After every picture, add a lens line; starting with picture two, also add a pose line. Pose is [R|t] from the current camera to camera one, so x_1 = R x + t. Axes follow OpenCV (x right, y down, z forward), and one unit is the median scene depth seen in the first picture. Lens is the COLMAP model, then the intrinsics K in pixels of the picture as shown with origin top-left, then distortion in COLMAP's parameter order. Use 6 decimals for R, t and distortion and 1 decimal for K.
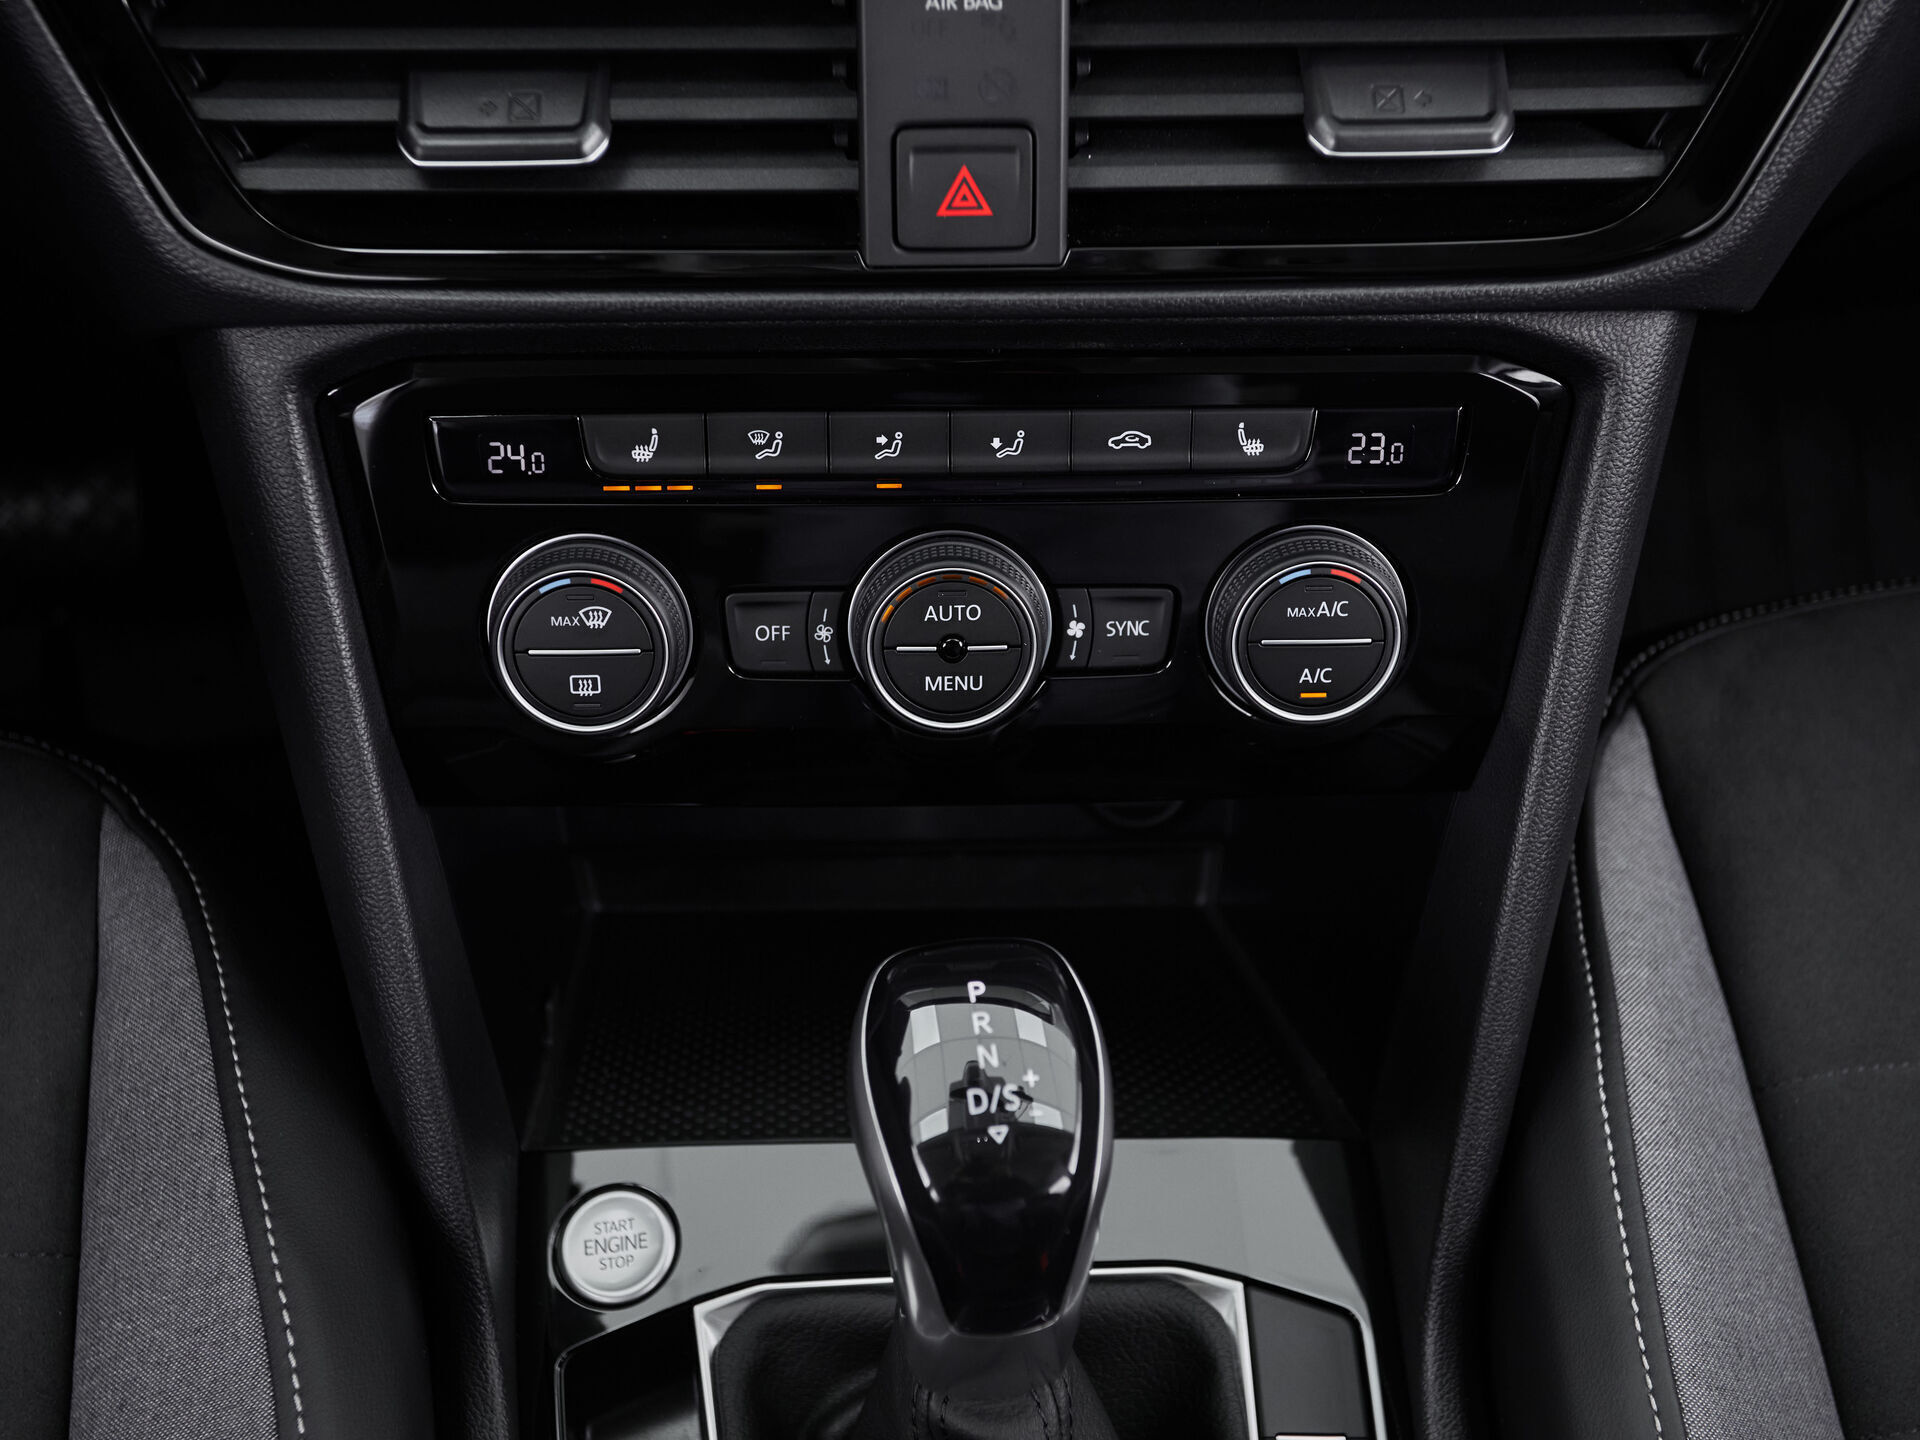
lens RADIAL K [[2340.1, 0, 934.3], [0, 2340.1, 715.5], [0, 0, 1]] dist [0.021203, 0.071724]
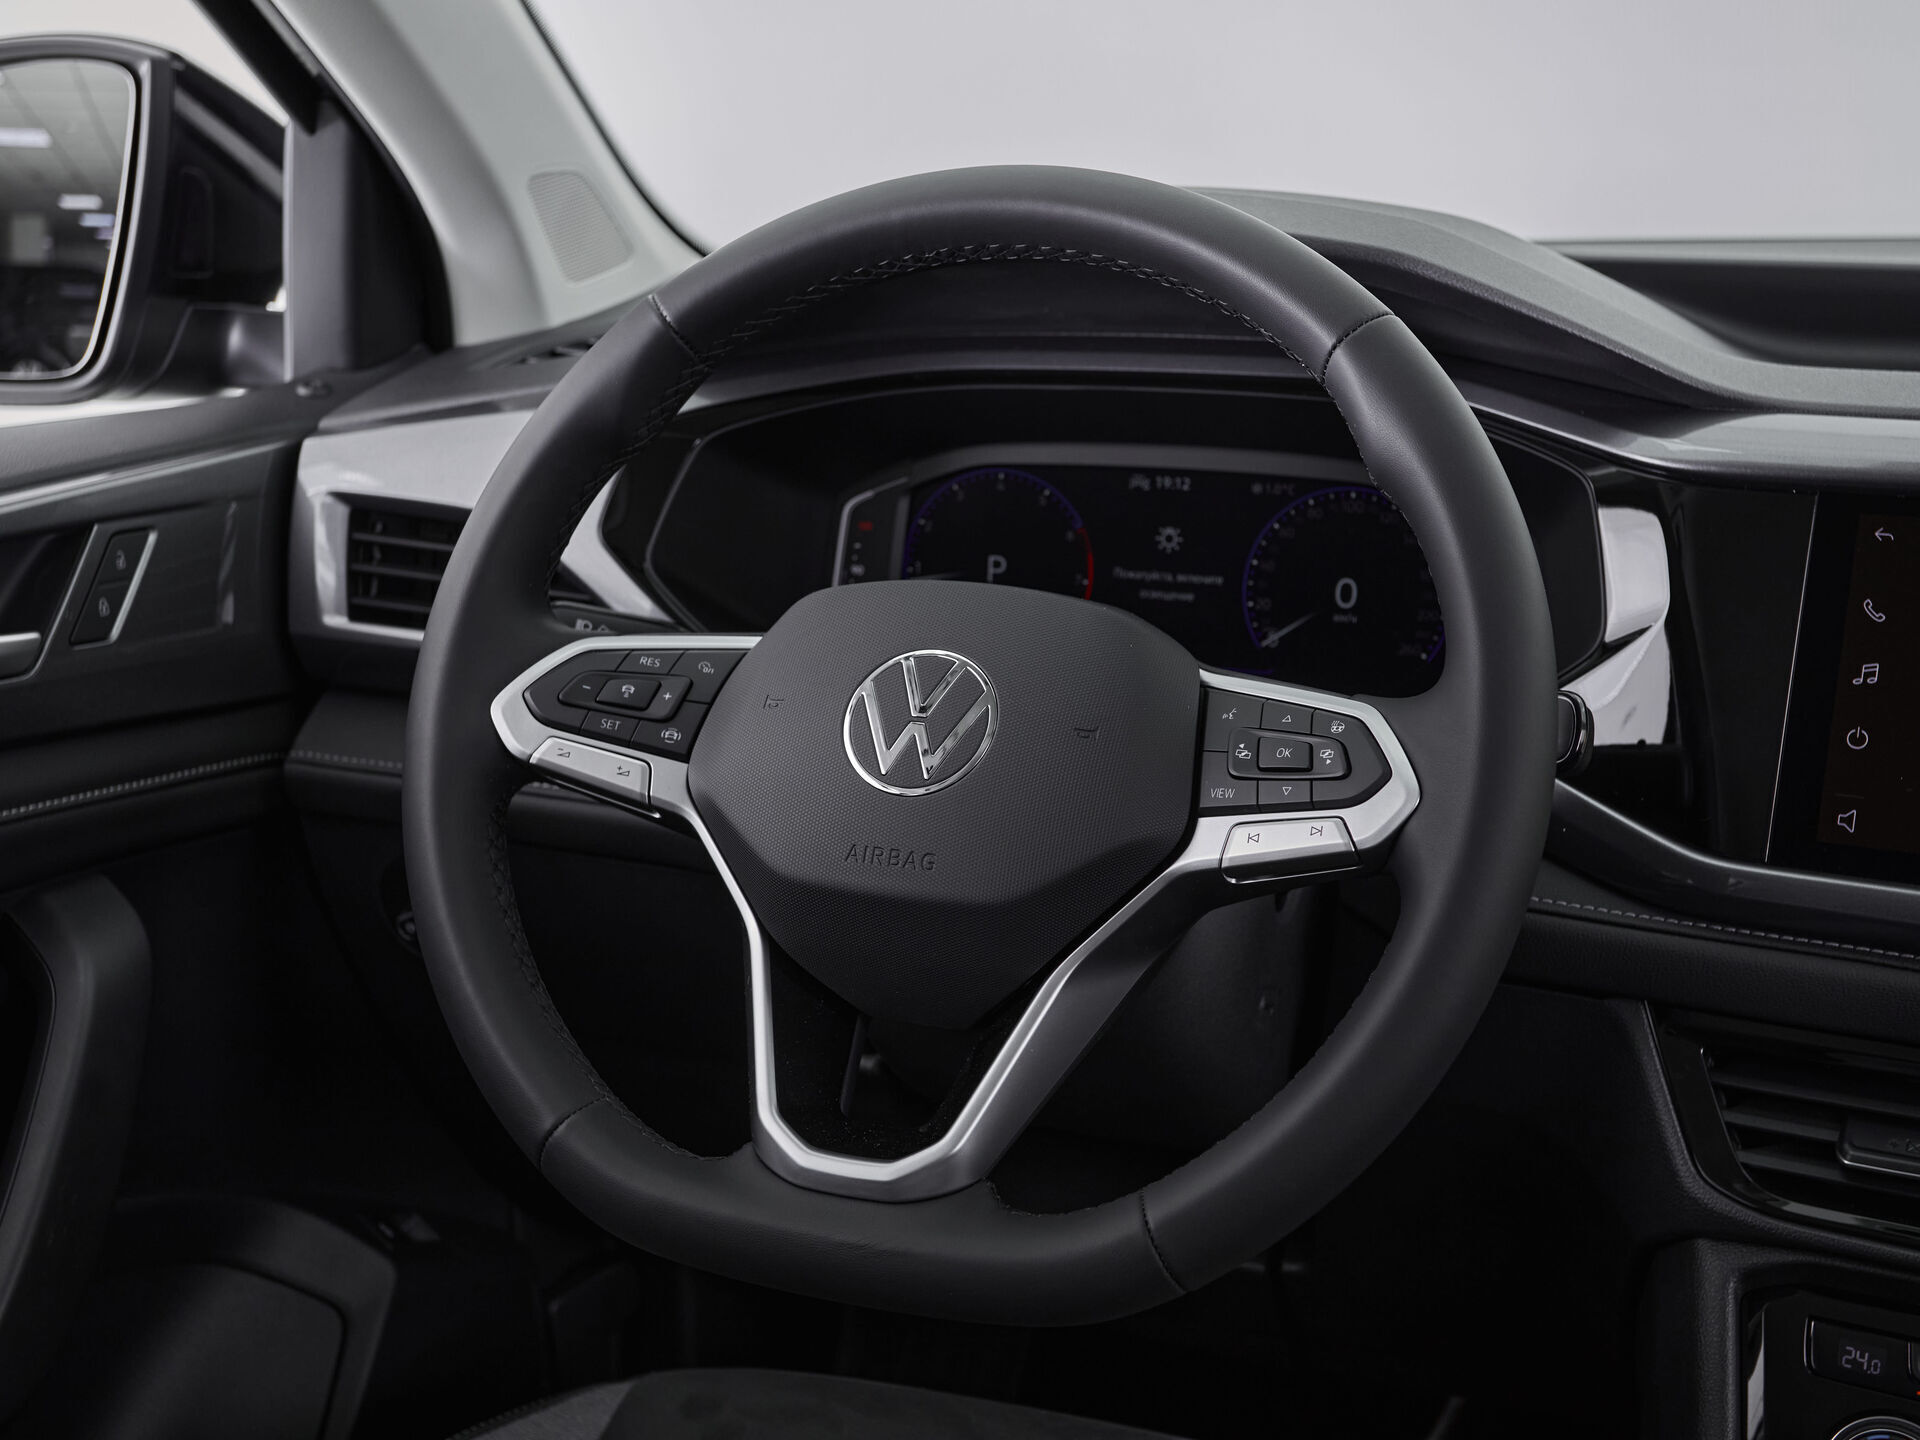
lens RADIAL K [[2340.1, 0, 934.3], [0, 2340.1, 715.5], [0, 0, 1]] dist [0.021203, 0.071724]
pose [[0.878569, 0.106144, -0.465672, -0.027799], [-0.352601, 0.801800, -0.482482, 0.555990], [0.322163, 0.588090, 0.741863, -0.700917]]
